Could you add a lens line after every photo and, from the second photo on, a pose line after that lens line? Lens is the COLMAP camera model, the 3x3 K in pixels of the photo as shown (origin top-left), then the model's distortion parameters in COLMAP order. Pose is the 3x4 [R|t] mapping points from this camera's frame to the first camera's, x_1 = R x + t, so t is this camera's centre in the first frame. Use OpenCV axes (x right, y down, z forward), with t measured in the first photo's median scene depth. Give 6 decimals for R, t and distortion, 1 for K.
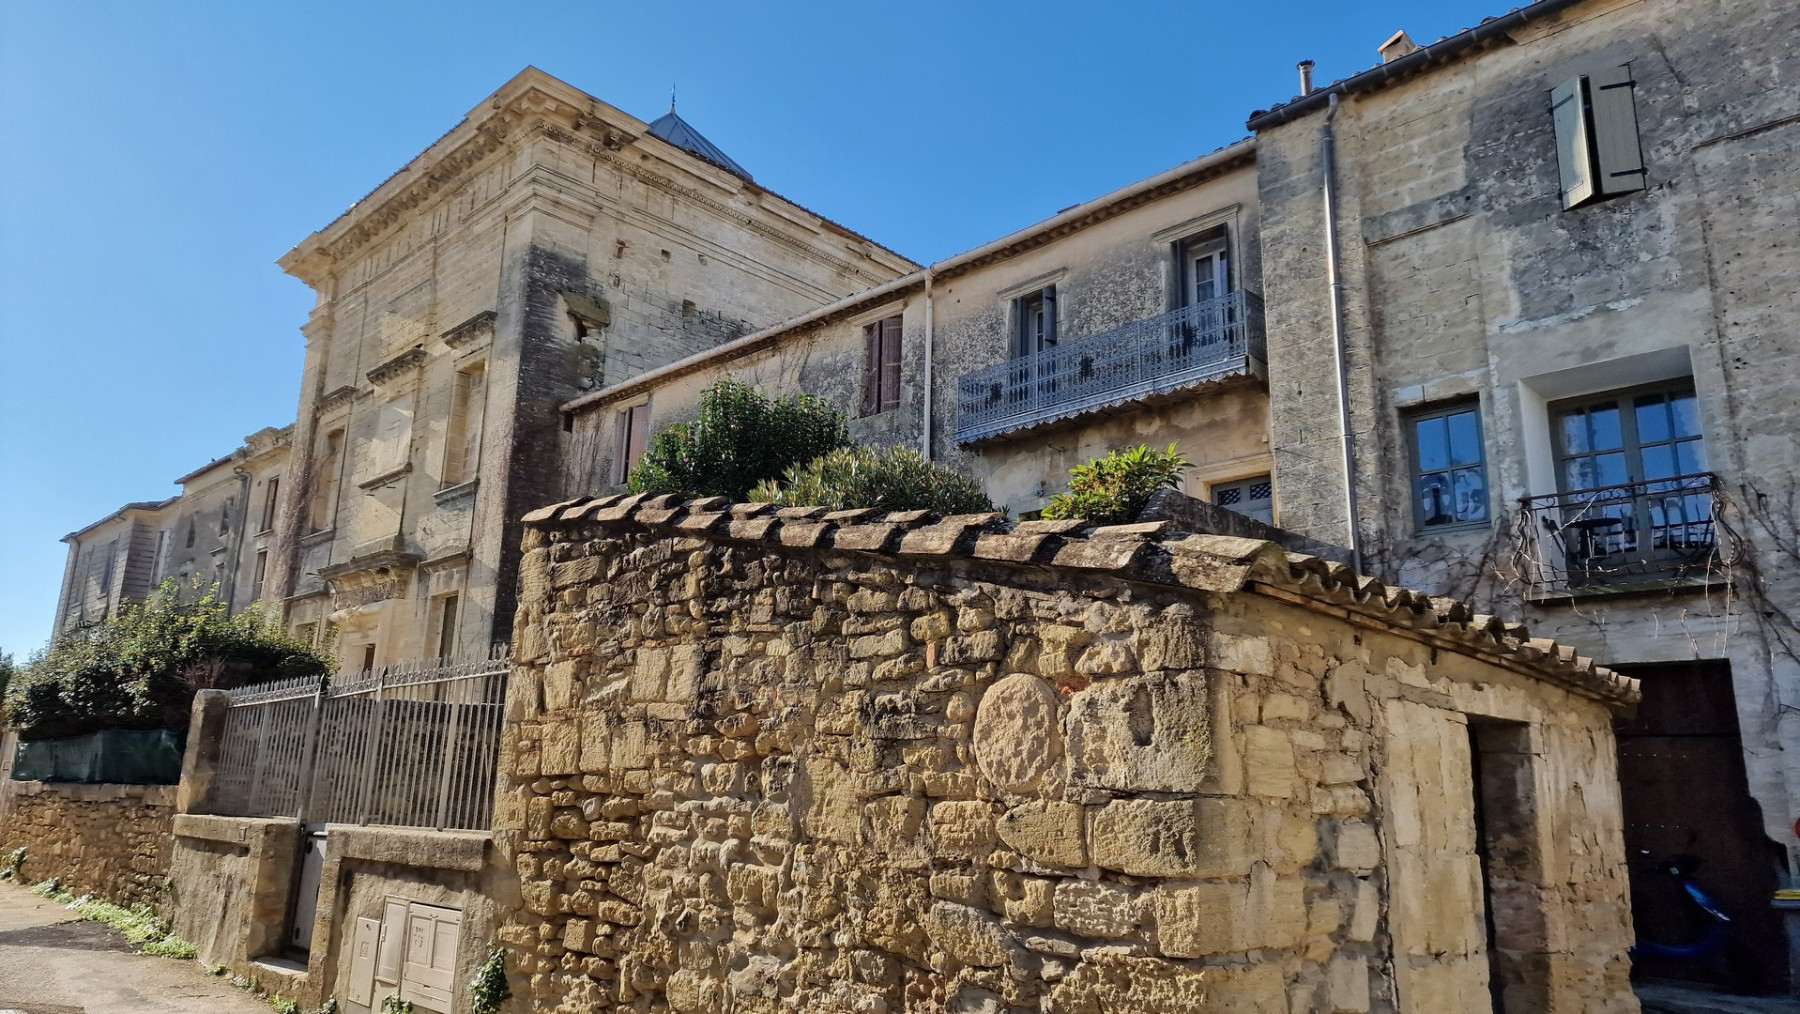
lens RADIAL K [[1175.5, 0, 900.0], [0, 1175.5, 507.0], [0, 0, 1]] dist [0.006254, 0.000678]
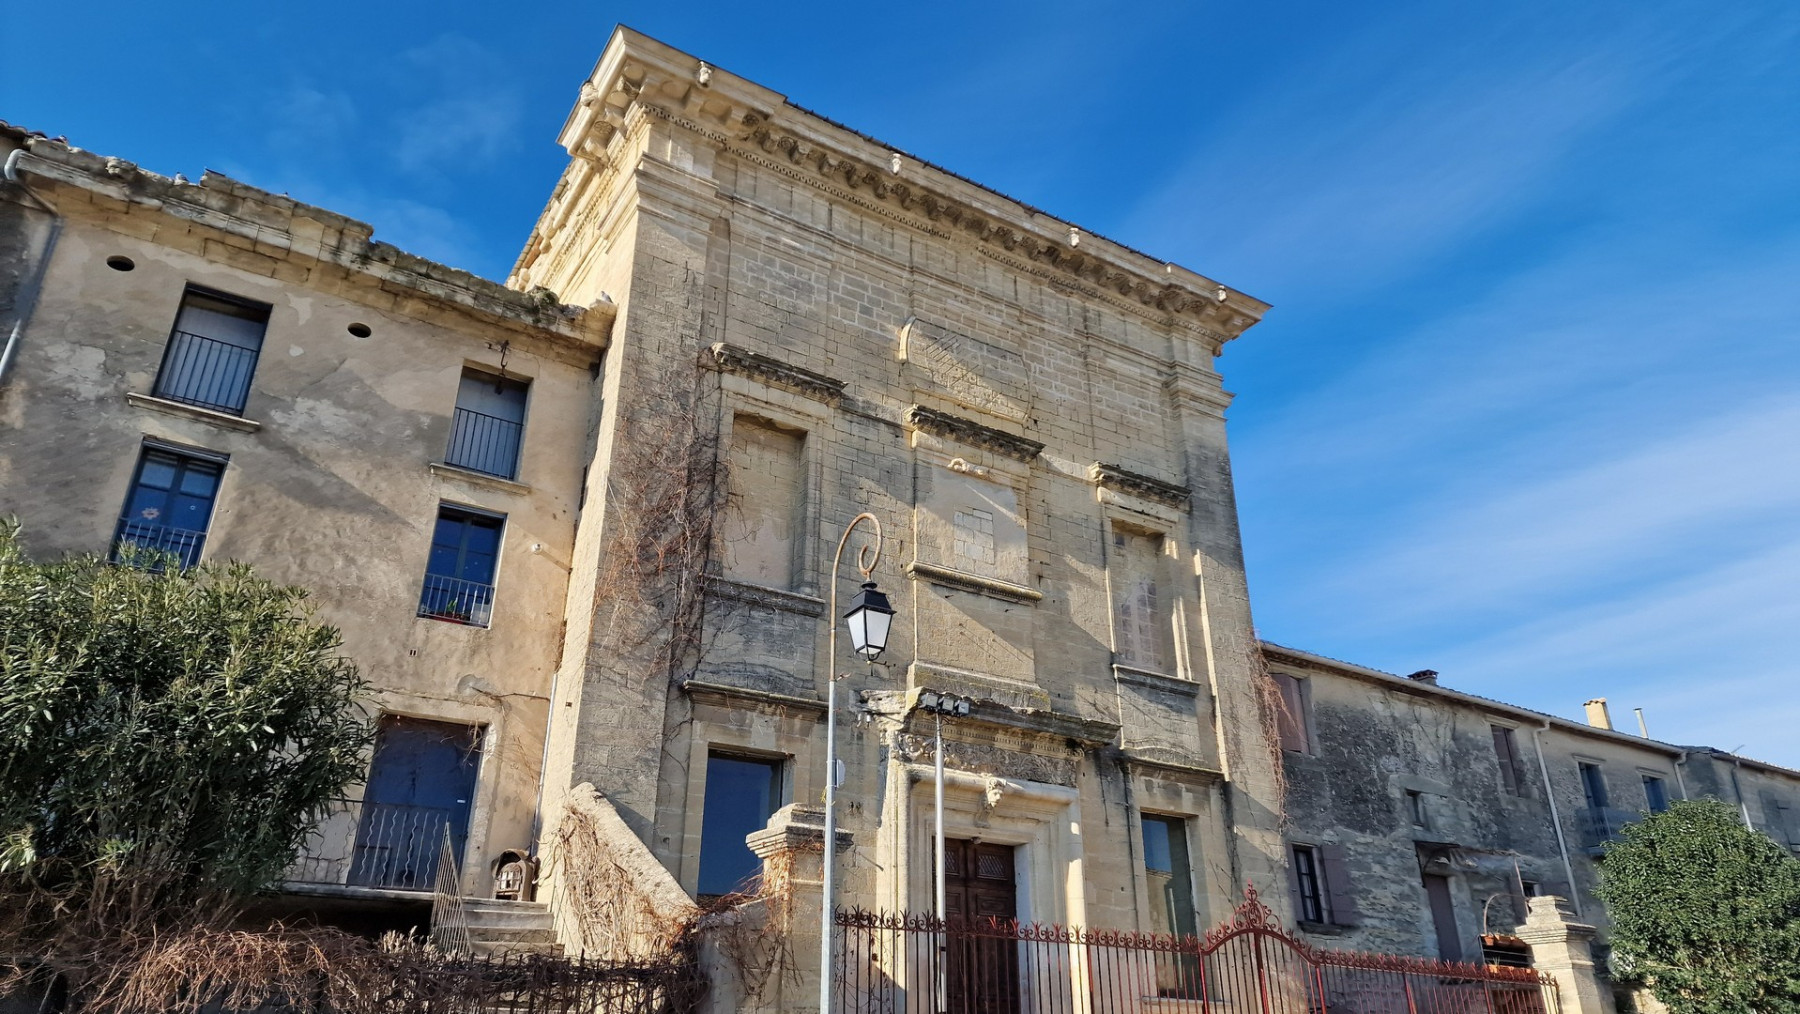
lens RADIAL K [[1175.5, 0, 900.0], [0, 1175.5, 507.0], [0, 0, 1]] dist [0.006254, 0.000678]
pose [[0.260957, 0.401151, 0.878054, -1.552087], [-0.227397, 0.909519, -0.347944, 0.262585], [-0.938186, -0.108868, 0.328566, 1.207864]]
